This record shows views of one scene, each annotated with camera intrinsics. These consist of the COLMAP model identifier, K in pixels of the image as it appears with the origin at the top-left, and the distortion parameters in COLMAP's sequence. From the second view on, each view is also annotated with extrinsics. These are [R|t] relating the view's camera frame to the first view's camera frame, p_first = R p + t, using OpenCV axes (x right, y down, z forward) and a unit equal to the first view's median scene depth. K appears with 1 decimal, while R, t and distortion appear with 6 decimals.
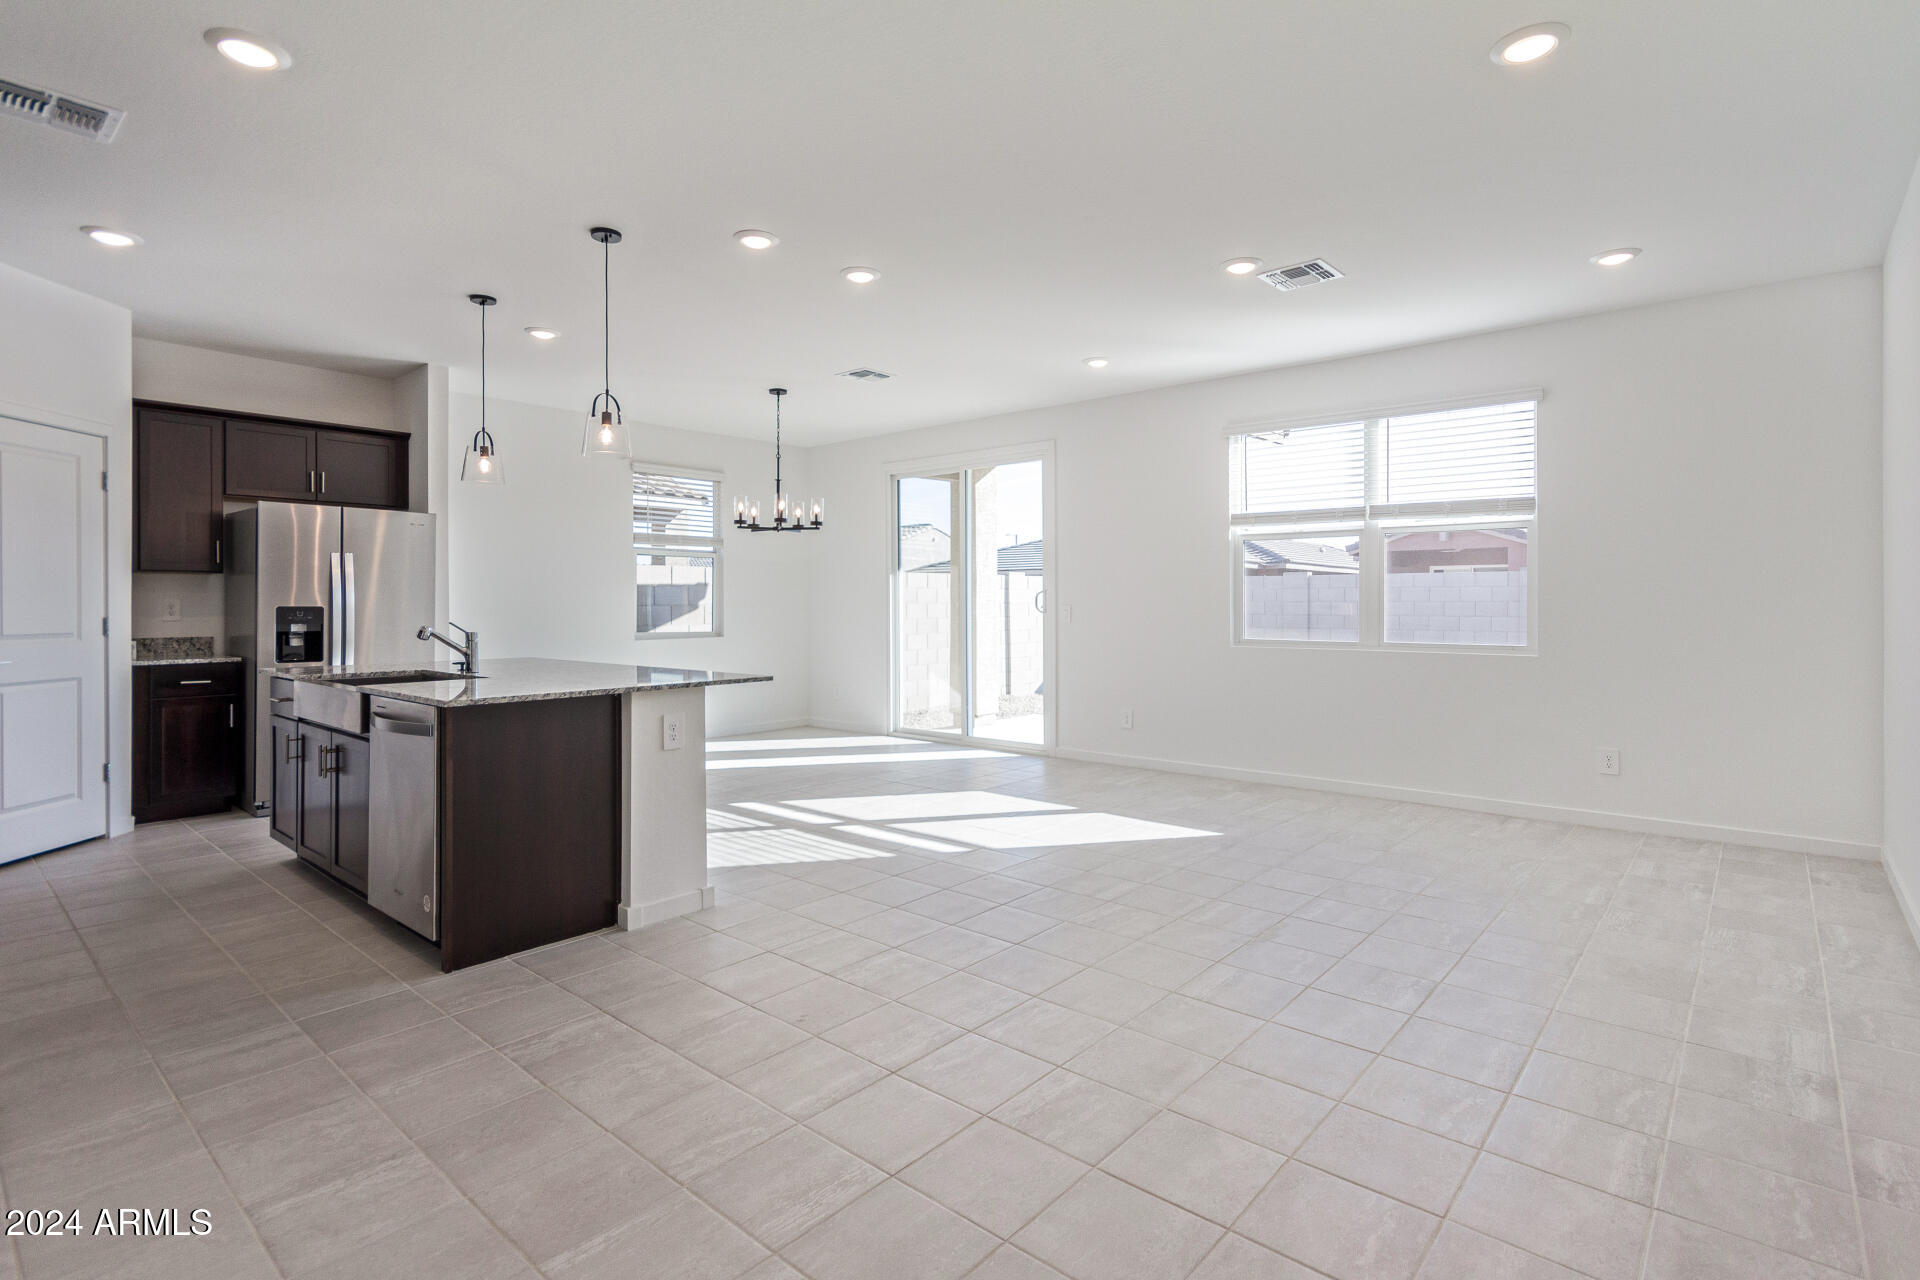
lens RADIAL K [[927.8, 0, 973.3], [0, 927.8, 604.9], [0, 0, 1]] dist [-0.002215, -0.000384]
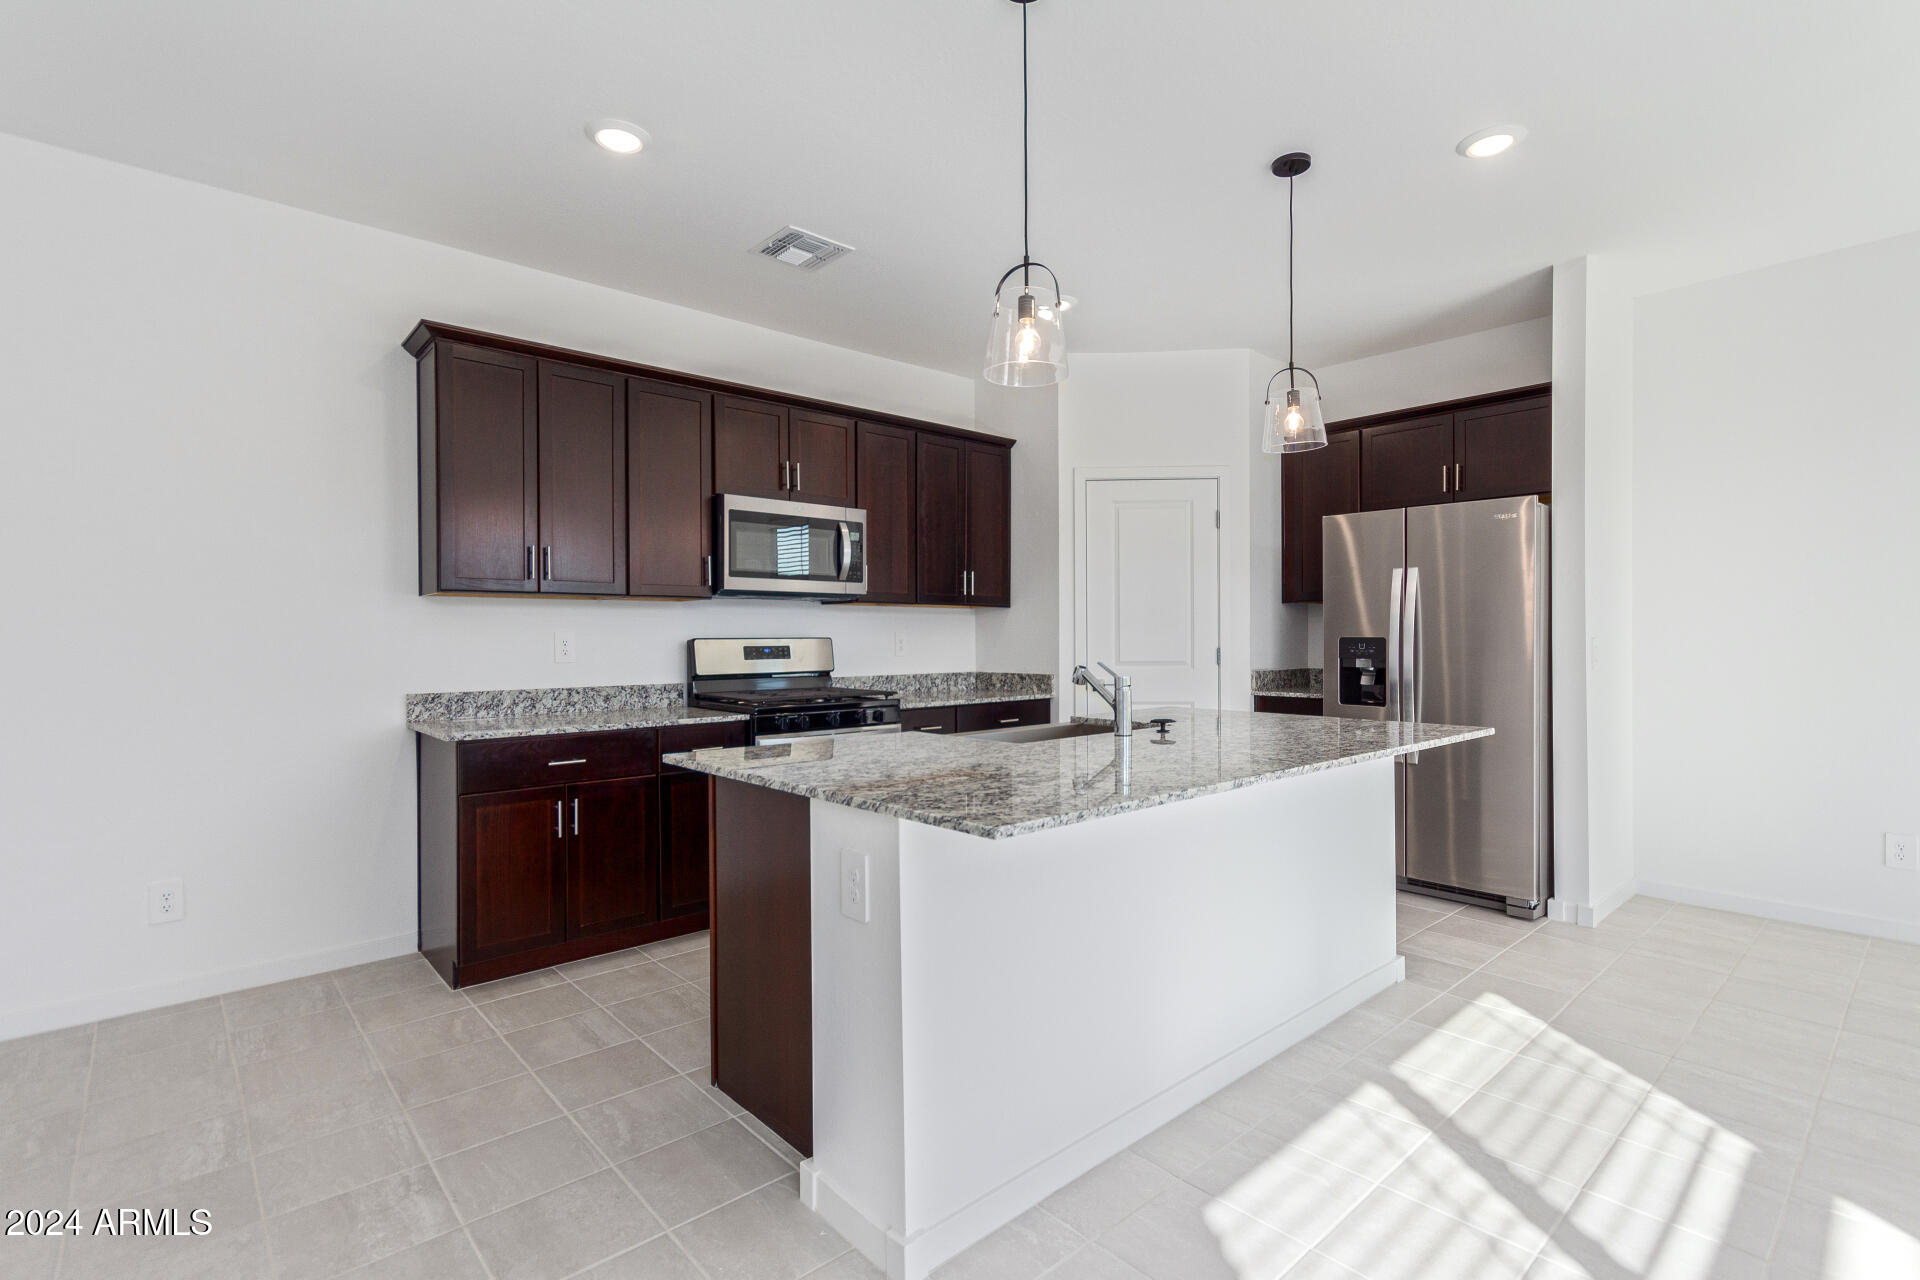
lens RADIAL K [[898.0, 0, 963.7], [0, 898.0, 642.2], [0, 0, 1]] dist [0.002171, 0.000247]
pose [[-0.136038, 0.008596, -0.990666, 0.112627], [0.006030, 0.999951, 0.007849, -0.002519], [0.990685, -0.004906, -0.136083, 0.769245]]
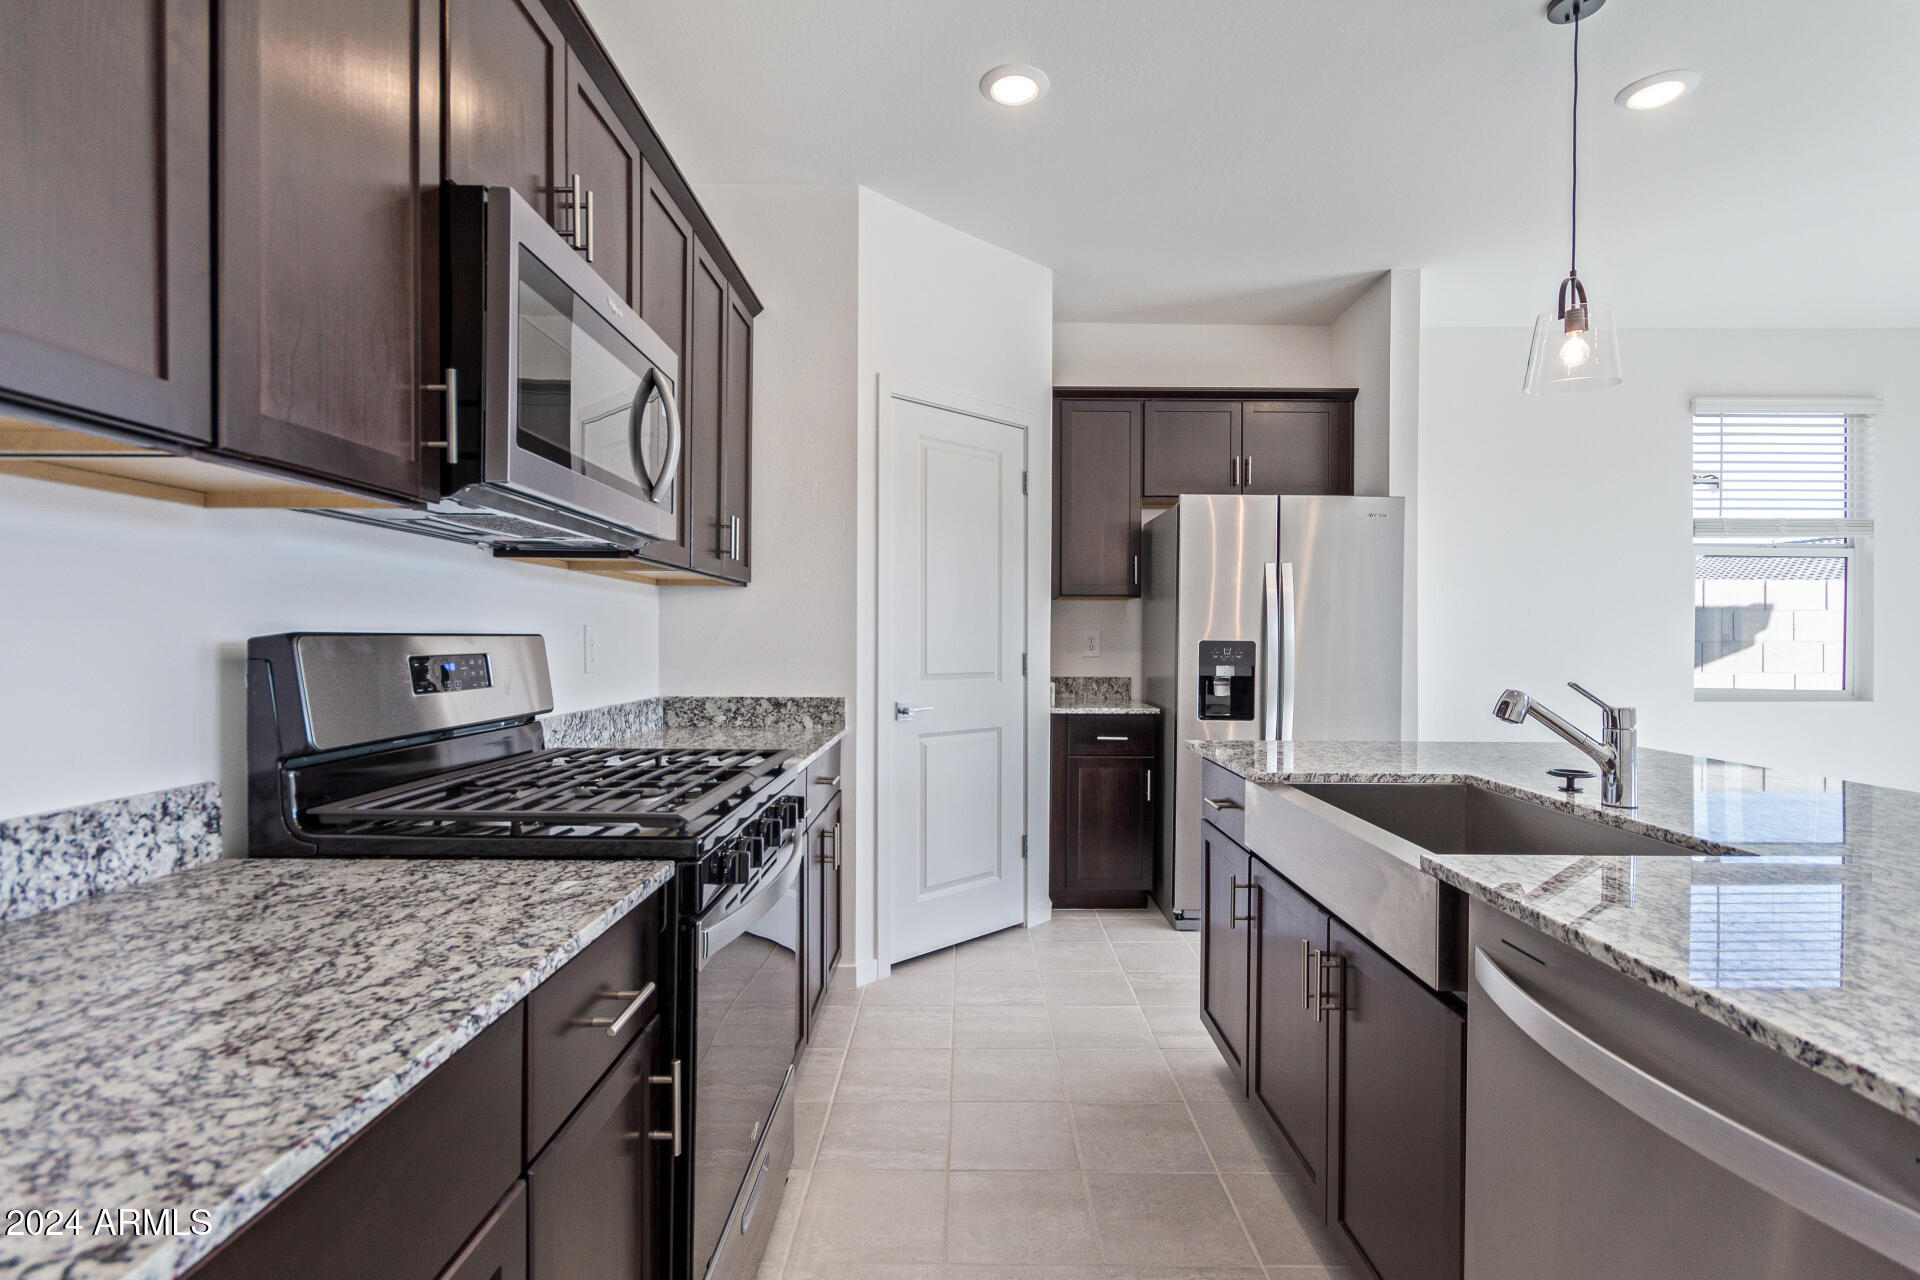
lens RADIAL K [[913.0, 0, 971.8], [0, 913.0, 640.7], [0, 0, 1]] dist [0.018390, 0.000071]
pose [[0.650253, 0.006298, -0.759692, -0.329115], [-0.004799, 0.999980, 0.004183, -0.000340], [0.759703, 0.000926, 0.650270, 0.405389]]
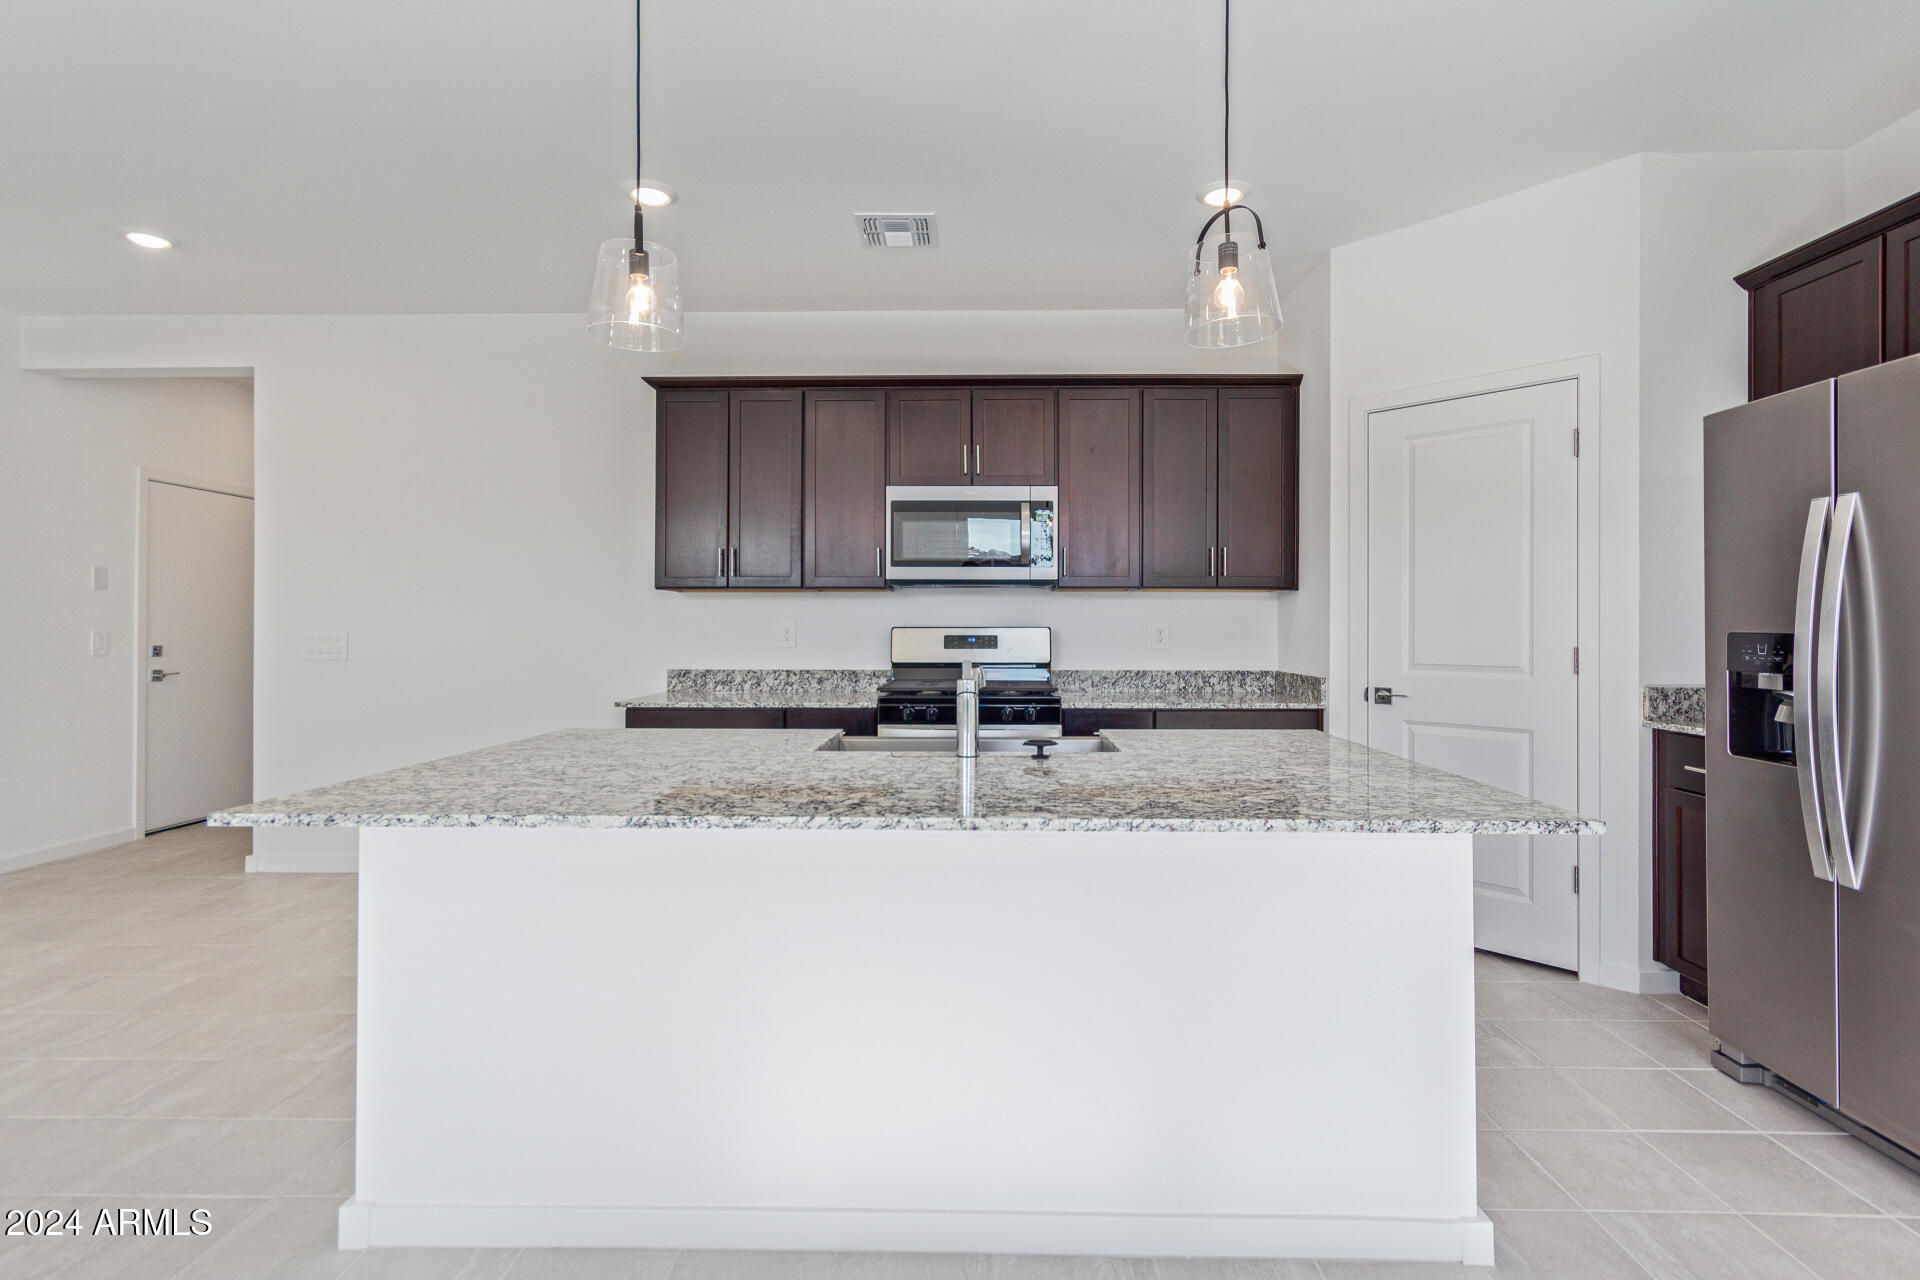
lens RADIAL K [[905.0, 0, 970.0], [0, 905.0, 624.7], [0, 0, 1]] dist [0.002261, 0.000162]
pose [[-0.775695, -0.000209, -0.631108, -0.168161], [0.001409, 0.999997, -0.002062, -0.001462], [0.631107, -0.002489, -0.775692, 1.113064]]
